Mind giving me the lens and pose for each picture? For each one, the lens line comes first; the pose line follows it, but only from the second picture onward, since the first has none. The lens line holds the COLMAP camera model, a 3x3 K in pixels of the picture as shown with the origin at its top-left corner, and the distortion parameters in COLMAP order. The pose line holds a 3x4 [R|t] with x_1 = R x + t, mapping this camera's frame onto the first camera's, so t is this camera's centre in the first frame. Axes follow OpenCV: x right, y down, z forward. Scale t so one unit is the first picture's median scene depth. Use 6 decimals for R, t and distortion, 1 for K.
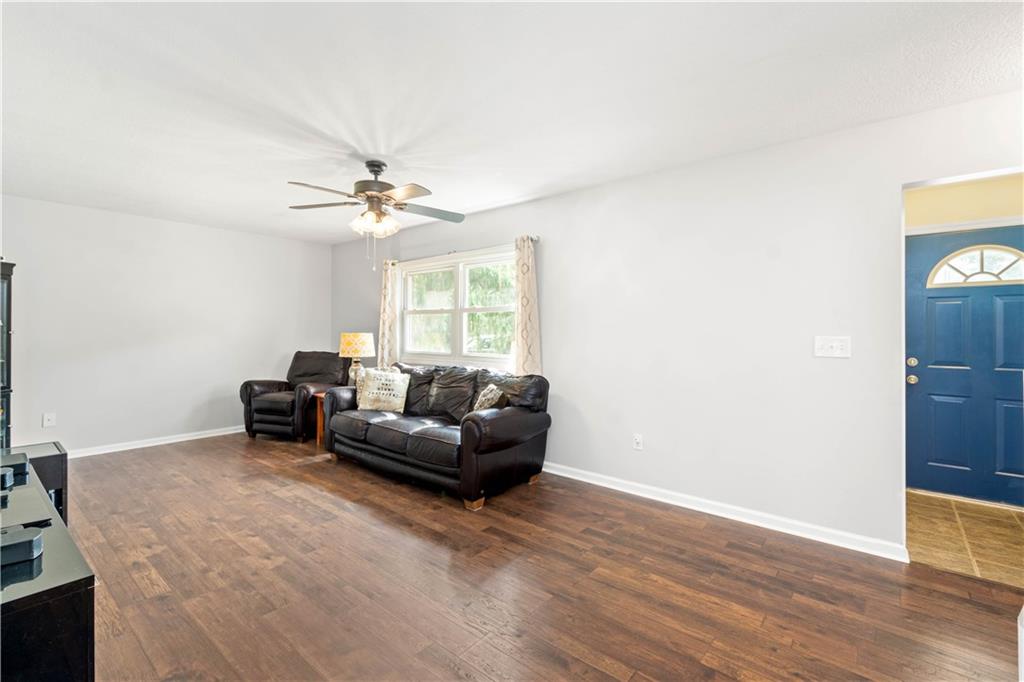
lens RADIAL K [[464.5, 0, 495.4], [0, 464.5, 327.5], [0, 0, 1]] dist [0.013736, -0.001879]
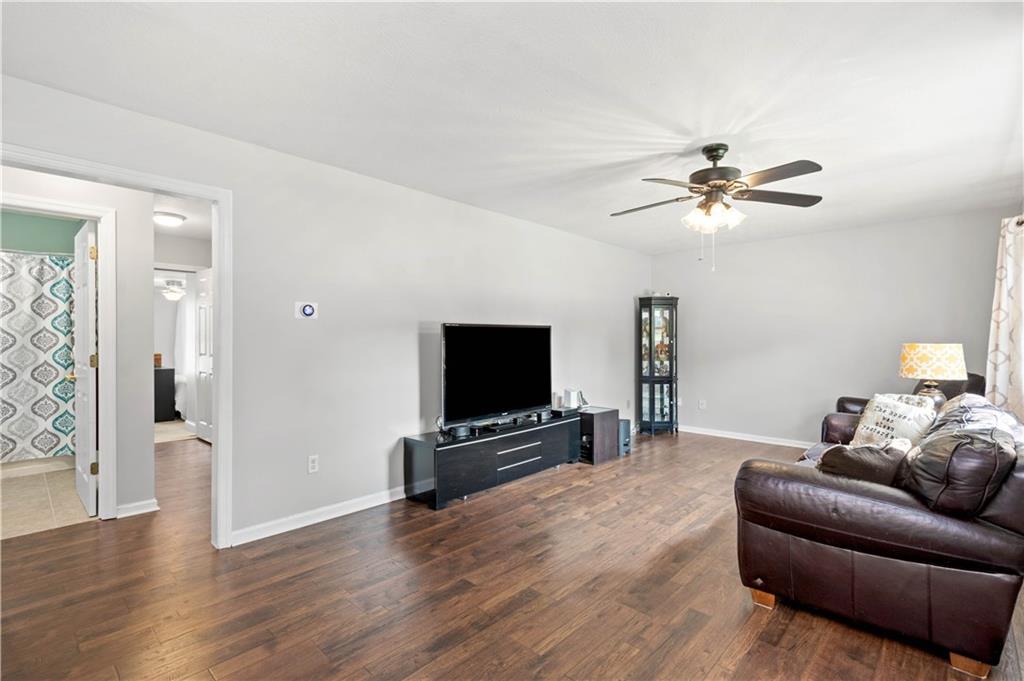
lens RADIAL K [[464.5, 0, 508.8], [0, 464.5, 346.0], [0, 0, 1]] dist [0.013736, -0.001879]
pose [[-0.053373, 0.005547, -0.998559, 0.708750], [0.007705, 0.999957, 0.005143, 0.012413], [0.998545, -0.007420, -0.053414, 0.735736]]
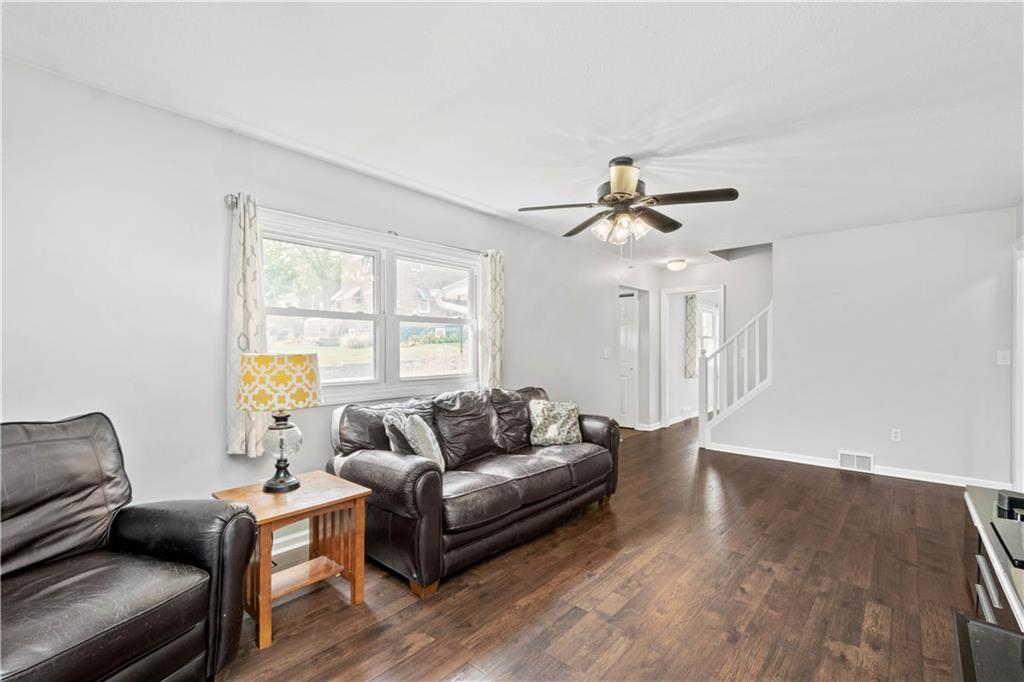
lens RADIAL K [[464.5, 0, 515.6], [0, 464.5, 348.8], [0, 0, 1]] dist [0.013736, -0.001879]
pose [[-0.017024, -0.012931, 0.999771, -1.285446], [-0.009110, 0.999877, 0.012777, 0.001203], [-0.999814, -0.008890, -0.017140, 1.356477]]
